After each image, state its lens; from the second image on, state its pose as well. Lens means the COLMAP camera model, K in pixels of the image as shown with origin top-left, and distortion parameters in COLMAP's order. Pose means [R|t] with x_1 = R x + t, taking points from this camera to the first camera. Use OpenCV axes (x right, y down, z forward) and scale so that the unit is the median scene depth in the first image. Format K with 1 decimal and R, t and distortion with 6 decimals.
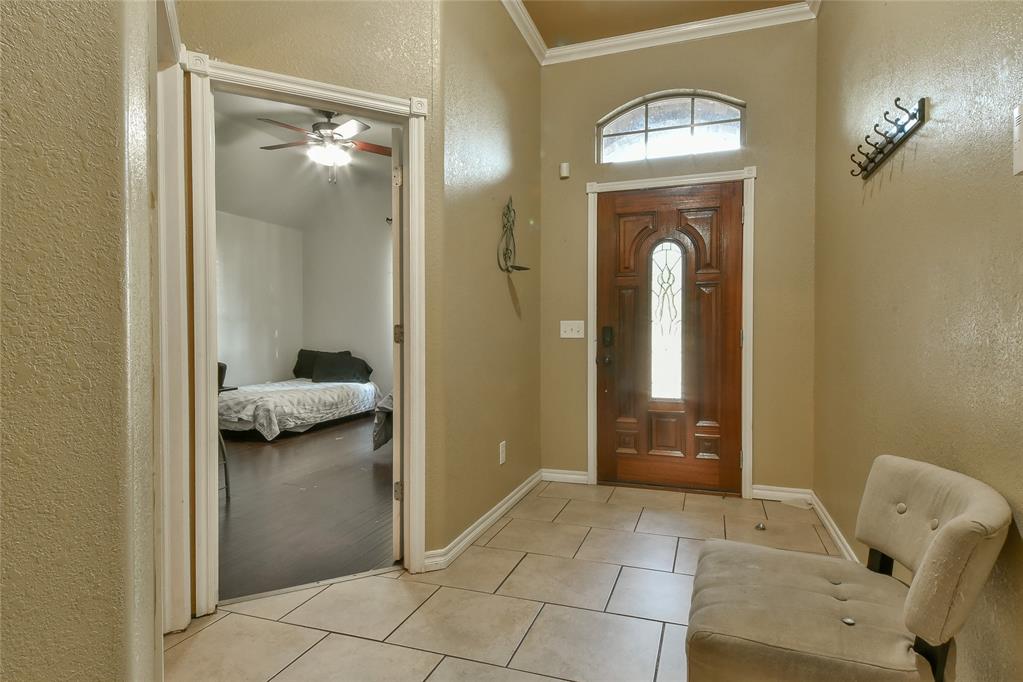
lens RADIAL K [[560.1, 0, 510.9], [0, 560.1, 340.0], [0, 0, 1]] dist [0.057376, -0.007489]
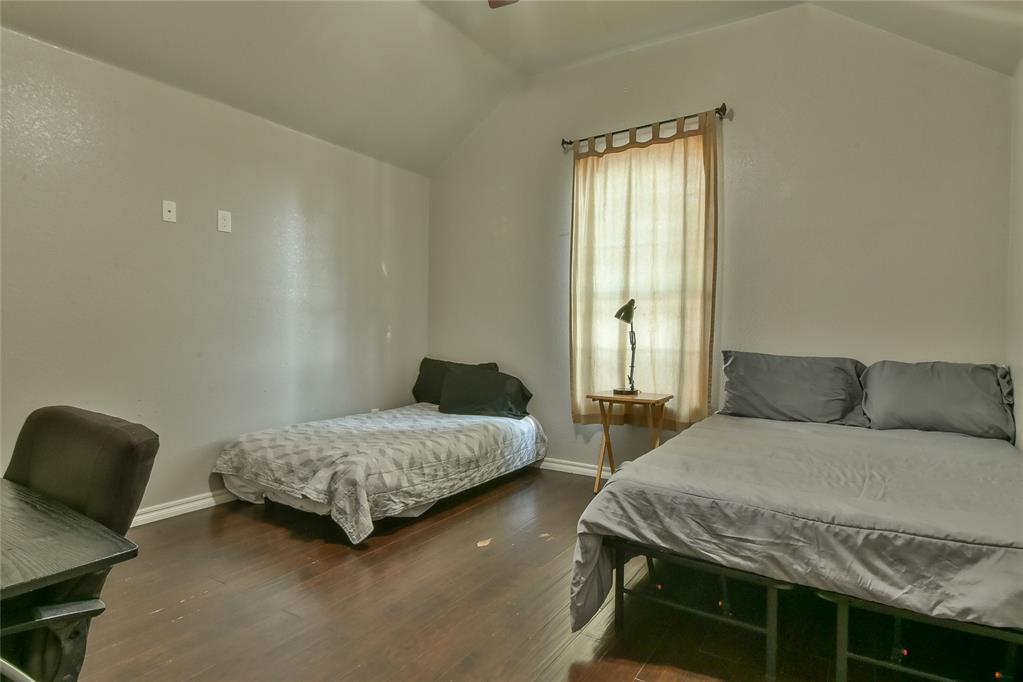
lens RADIAL K [[560.1, 0, 508.3], [0, 560.1, 340.7], [0, 0, 1]] dist [0.057376, -0.007489]
pose [[0.973725, 0.016218, -0.227148, -0.155486], [-0.016764, 0.999859, -0.000477, -0.006314], [0.227108, 0.004273, 0.973860, 0.465610]]
